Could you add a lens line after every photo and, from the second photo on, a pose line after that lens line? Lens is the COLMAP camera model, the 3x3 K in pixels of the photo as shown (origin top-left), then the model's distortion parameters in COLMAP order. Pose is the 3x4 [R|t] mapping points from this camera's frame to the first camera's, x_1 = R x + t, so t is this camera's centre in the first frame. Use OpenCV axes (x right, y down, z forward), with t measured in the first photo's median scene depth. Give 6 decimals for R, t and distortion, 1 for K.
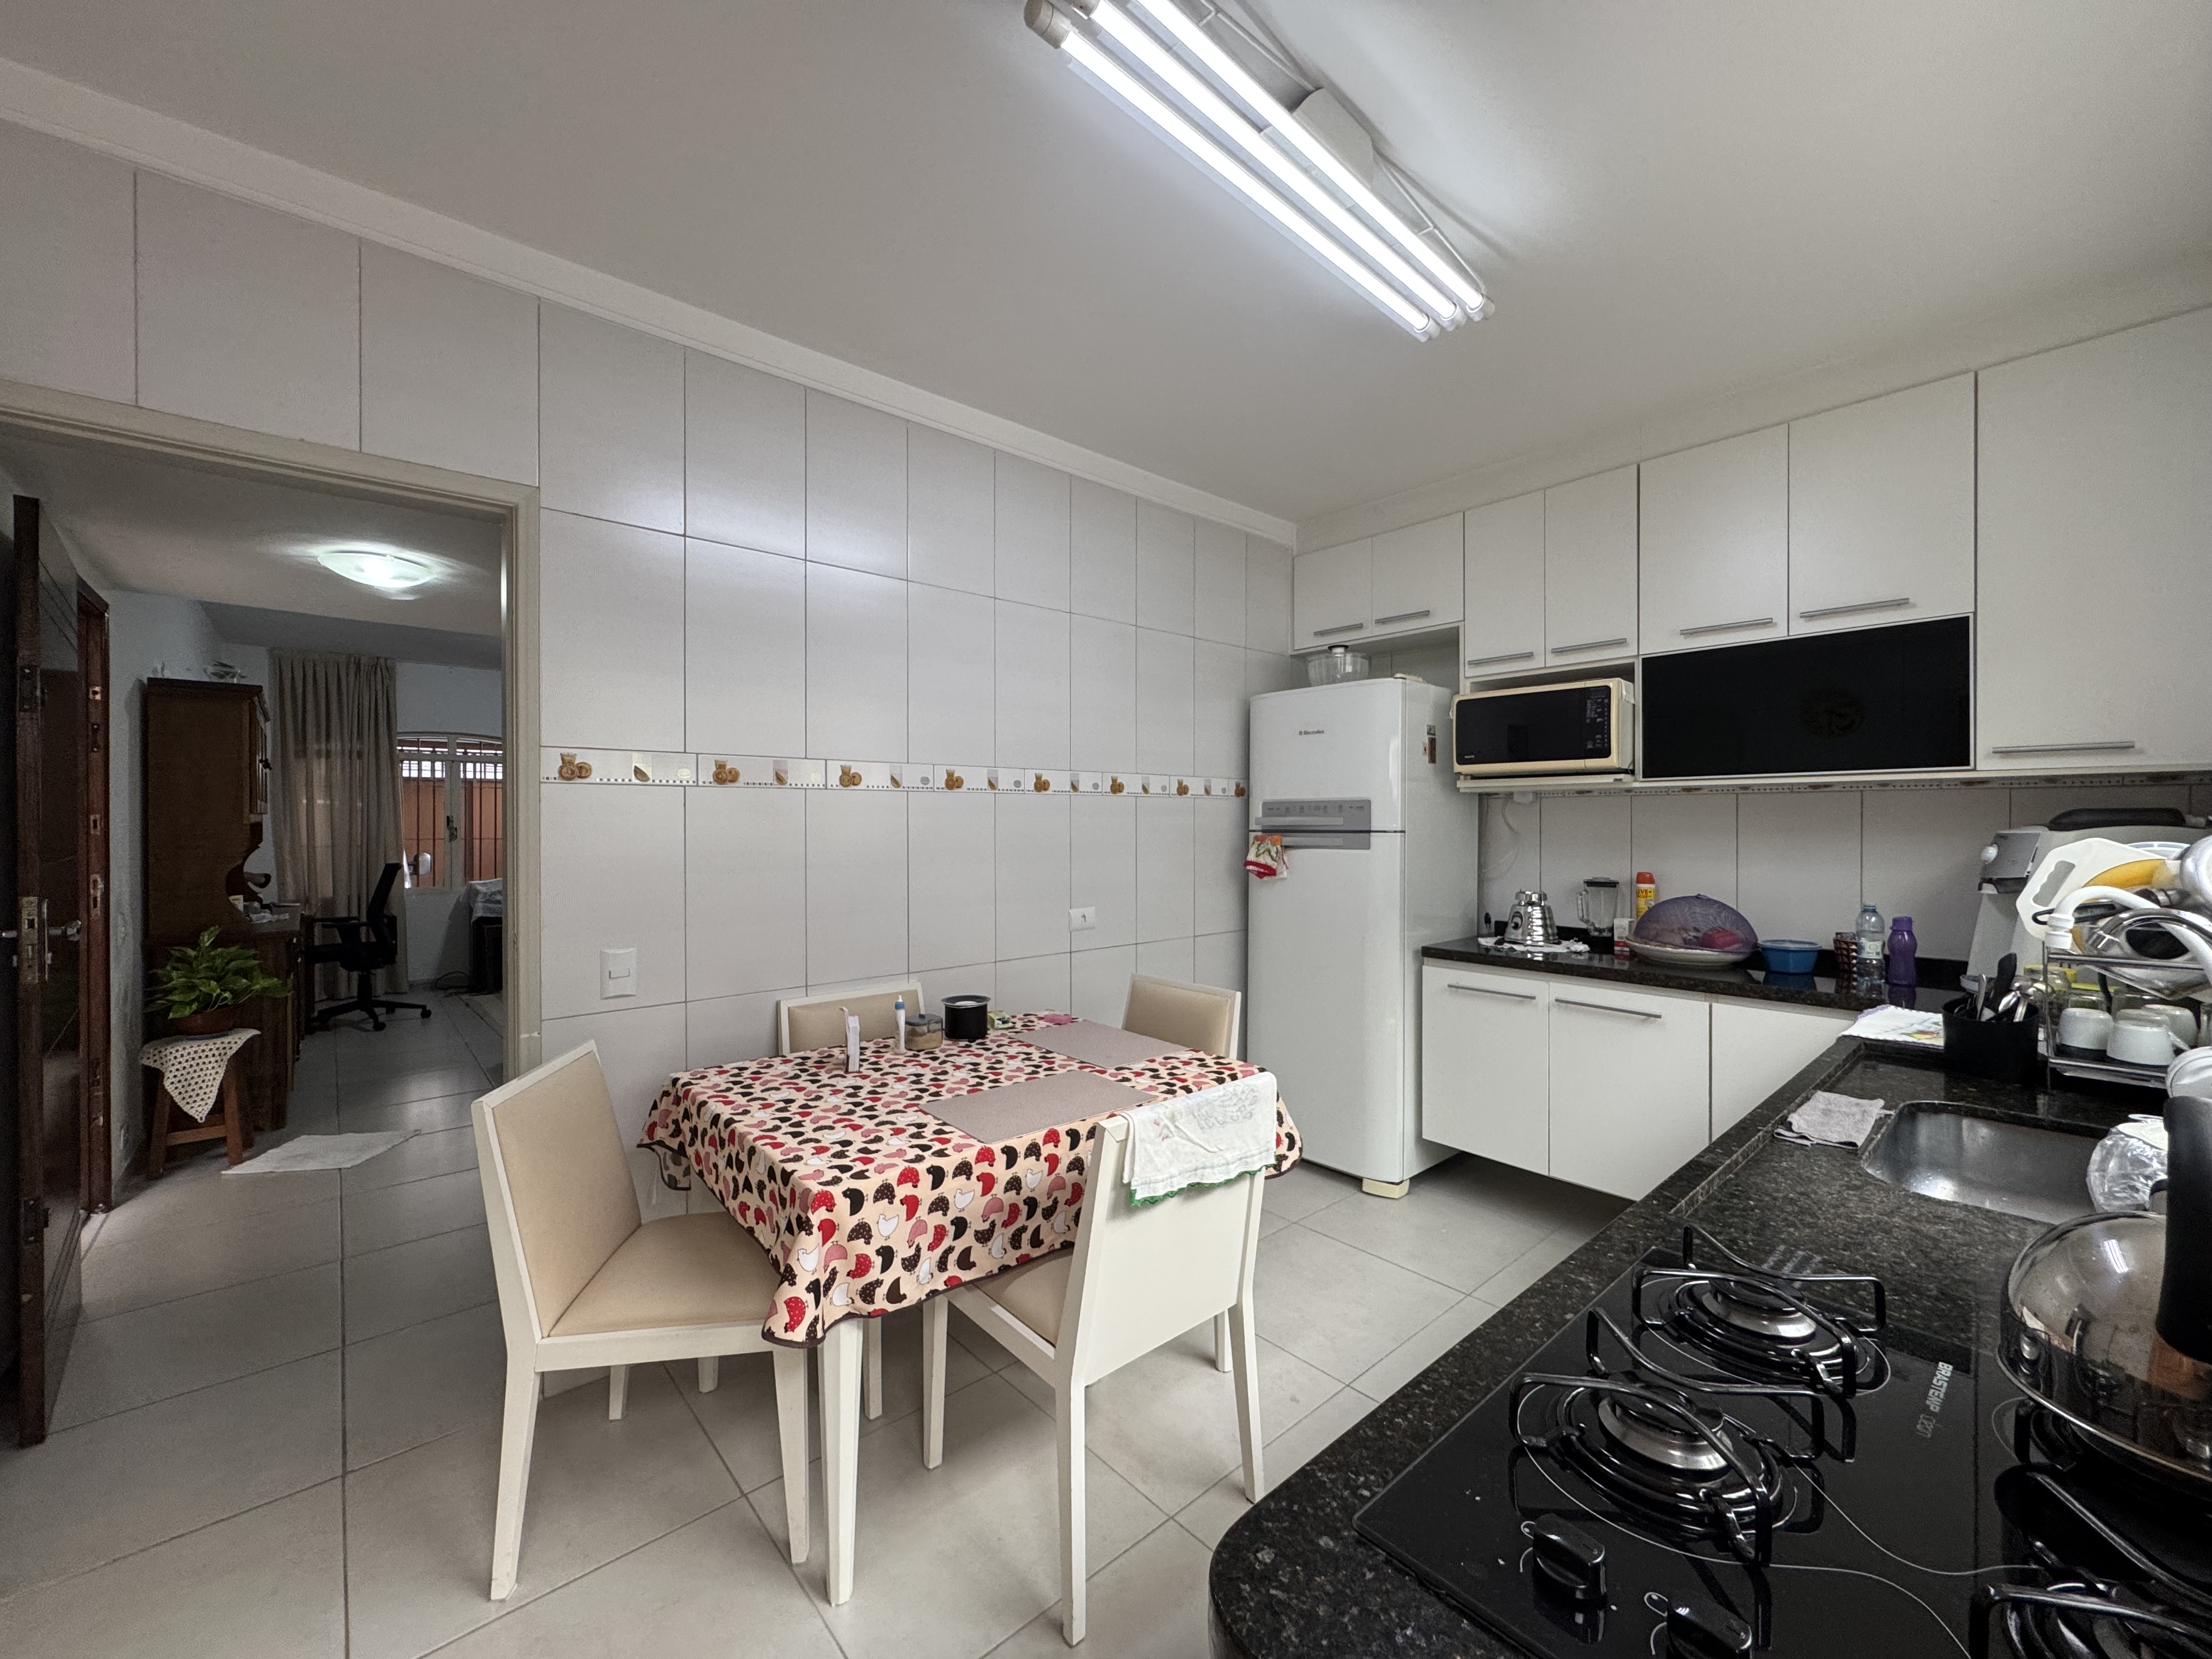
lens RADIAL K [[882.5, 0, 1105.5], [0, 882.5, 824.3], [0, 0, 1]] dist [-0.002657, 0.000610]
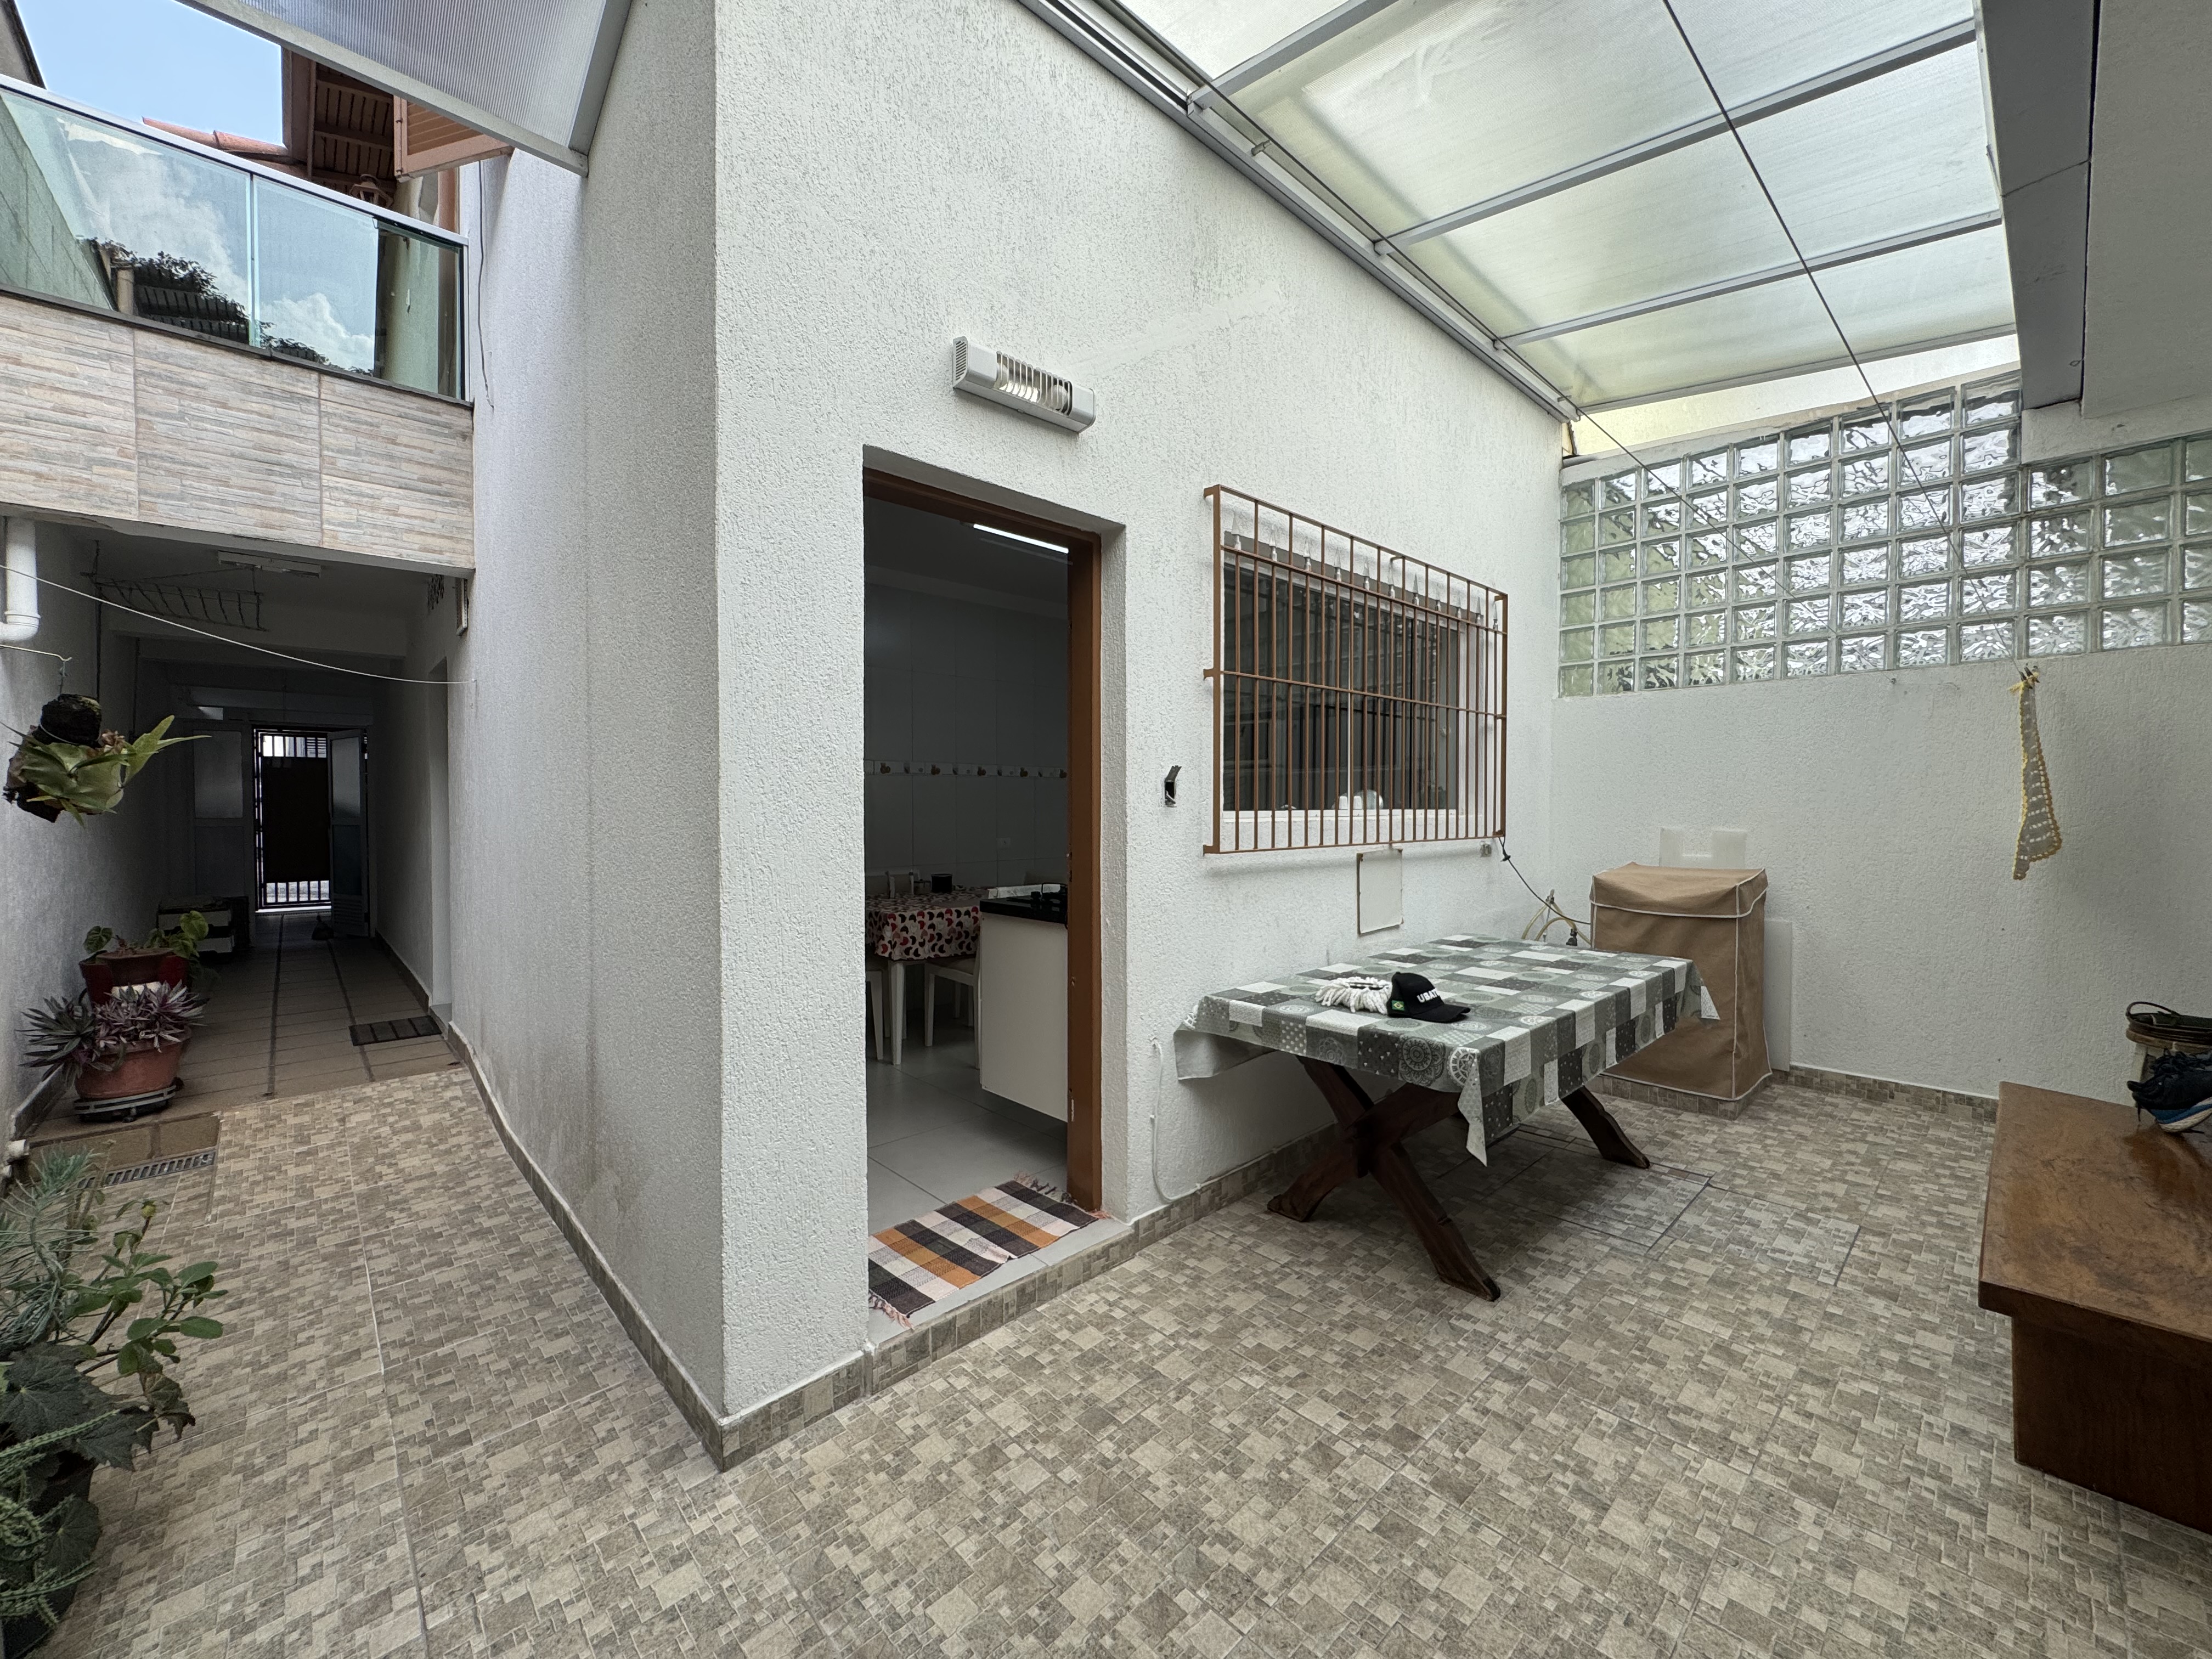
lens RADIAL K [[882.5, 0, 1105.5], [0, 882.5, 824.3], [0, 0, 1]] dist [-0.002657, 0.000610]
pose [[0.999665, 0.000205, 0.025890, 0.152021], [-0.000664, 0.999842, 0.017754, 0.035078], [-0.025882, -0.017765, 0.999507, -0.950237]]
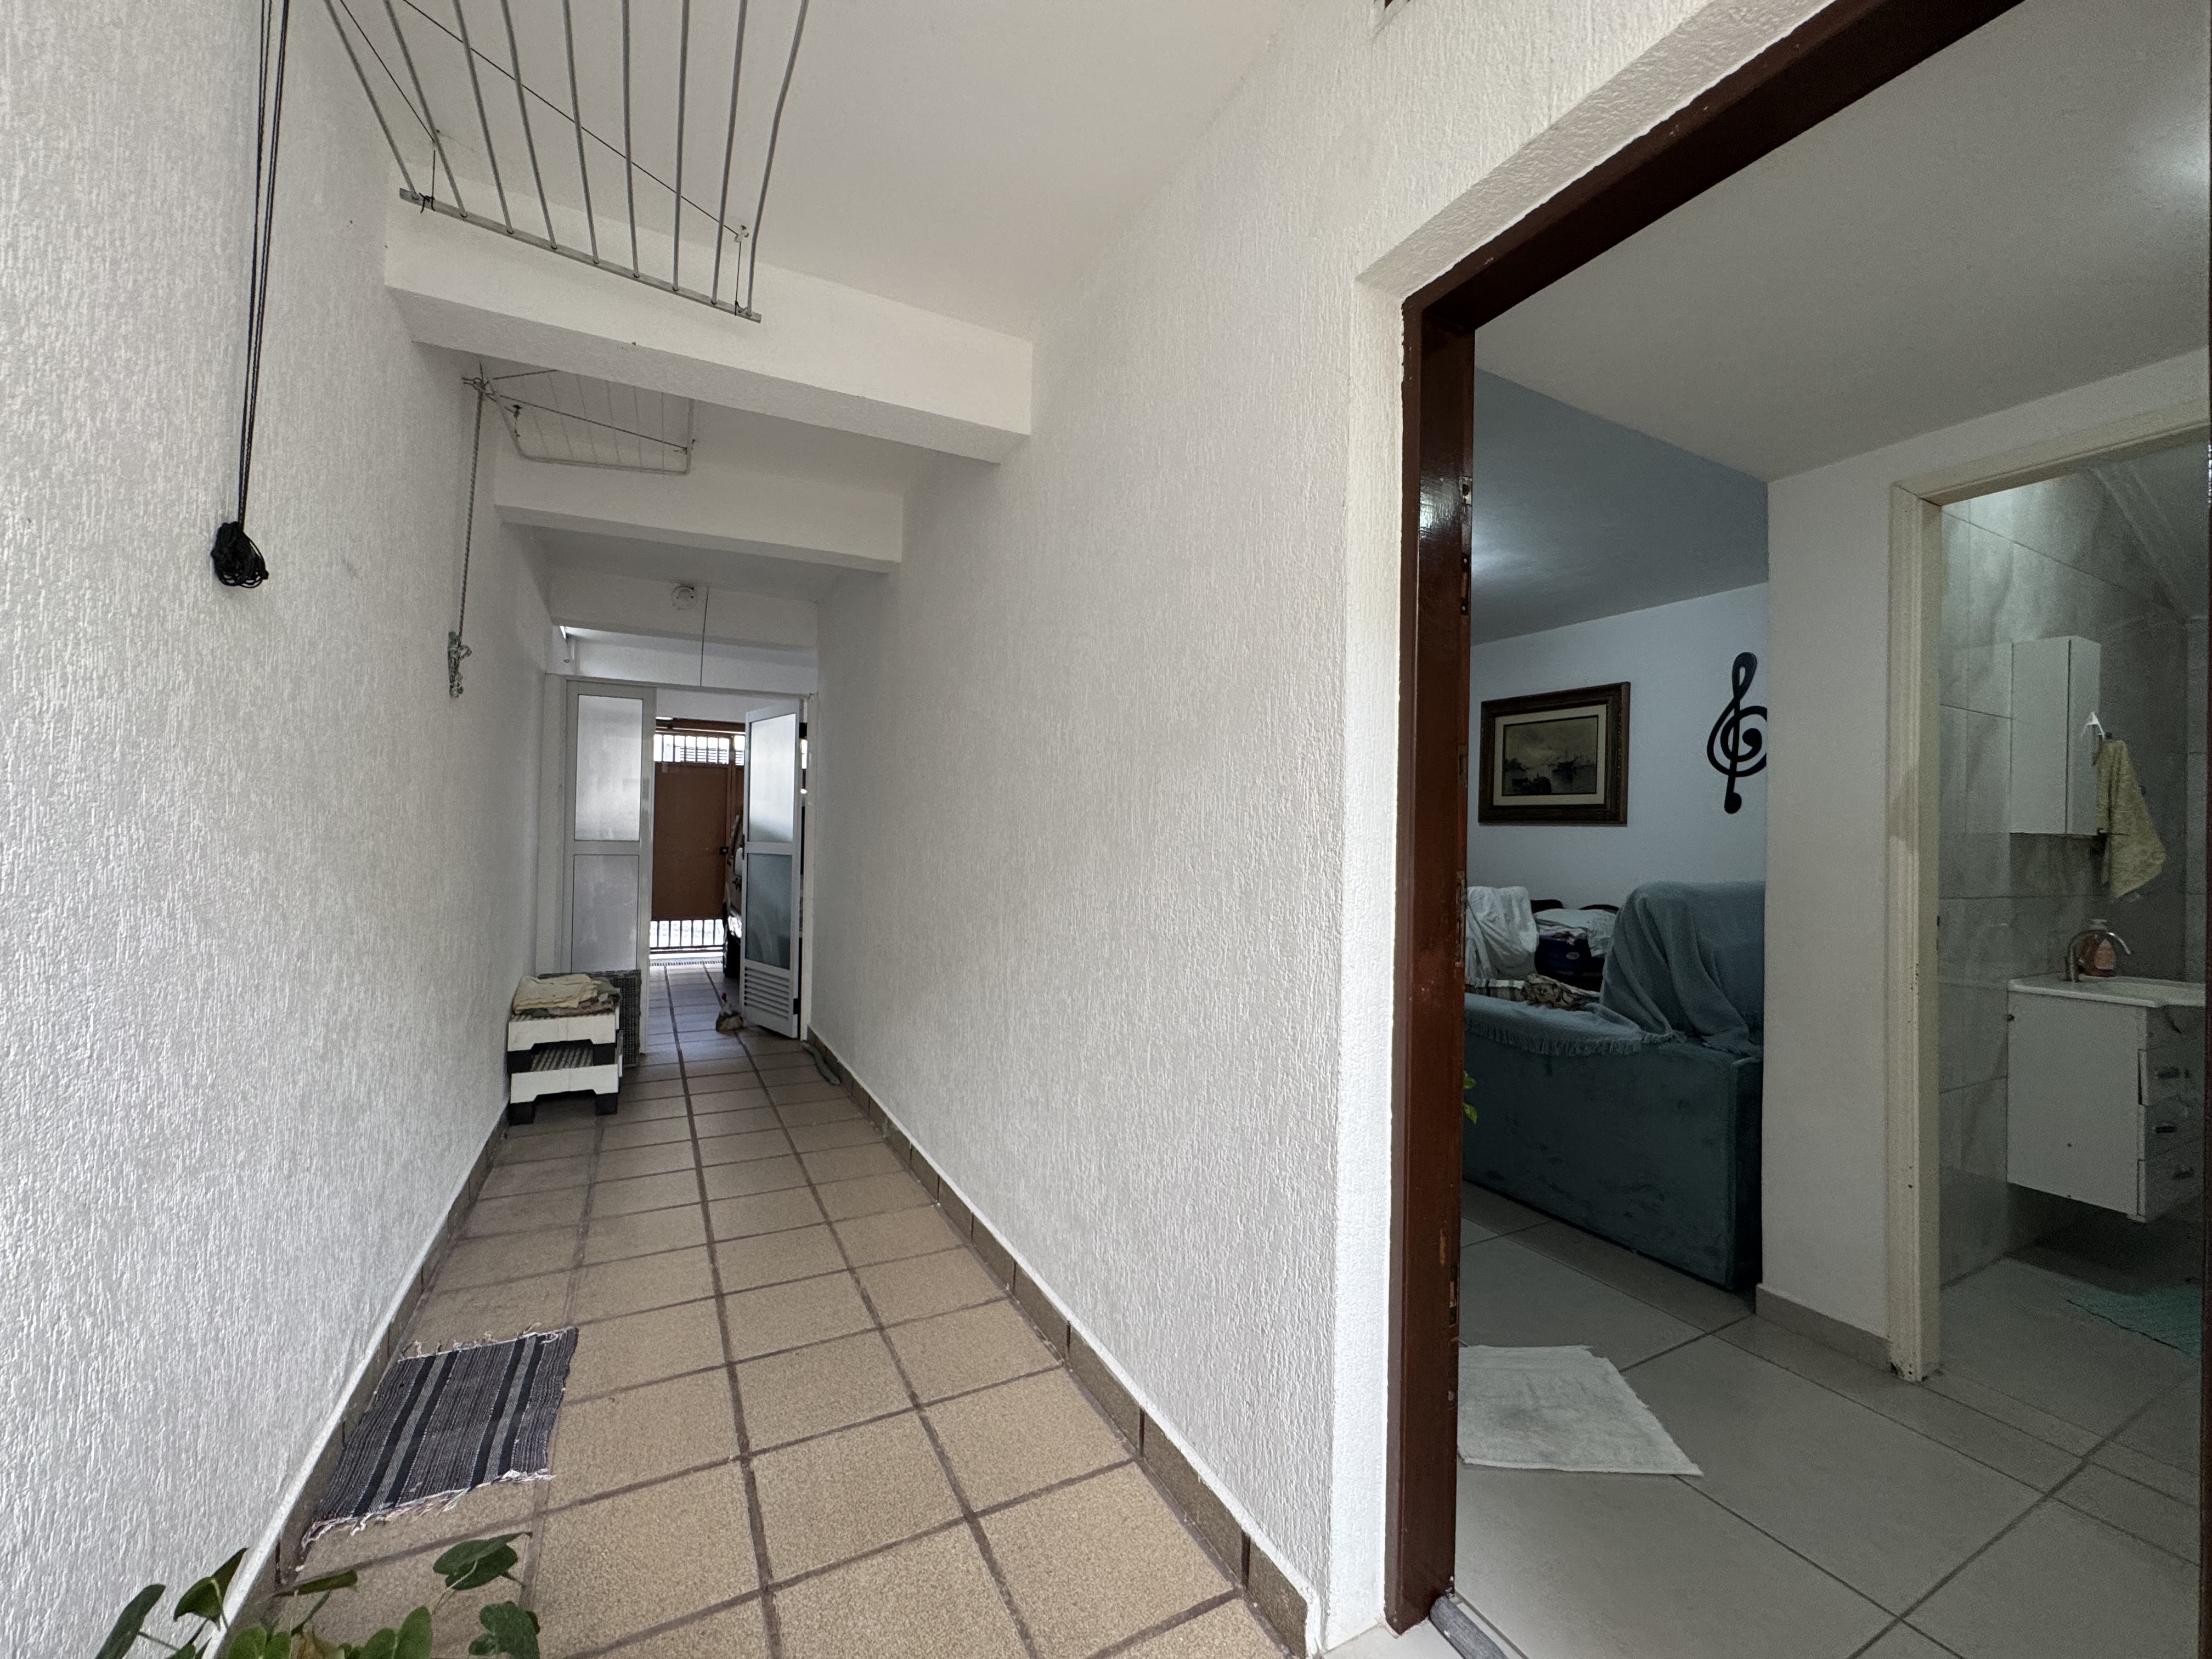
lens RADIAL K [[882.5, 0, 1105.5], [0, 882.5, 824.3], [0, 0, 1]] dist [-0.002657, 0.000610]
pose [[0.970923, 0.017244, -0.238772, -1.268491], [-0.021872, 0.999621, -0.016745, 0.046073], [0.238393, 0.021481, 0.970931, 0.512398]]
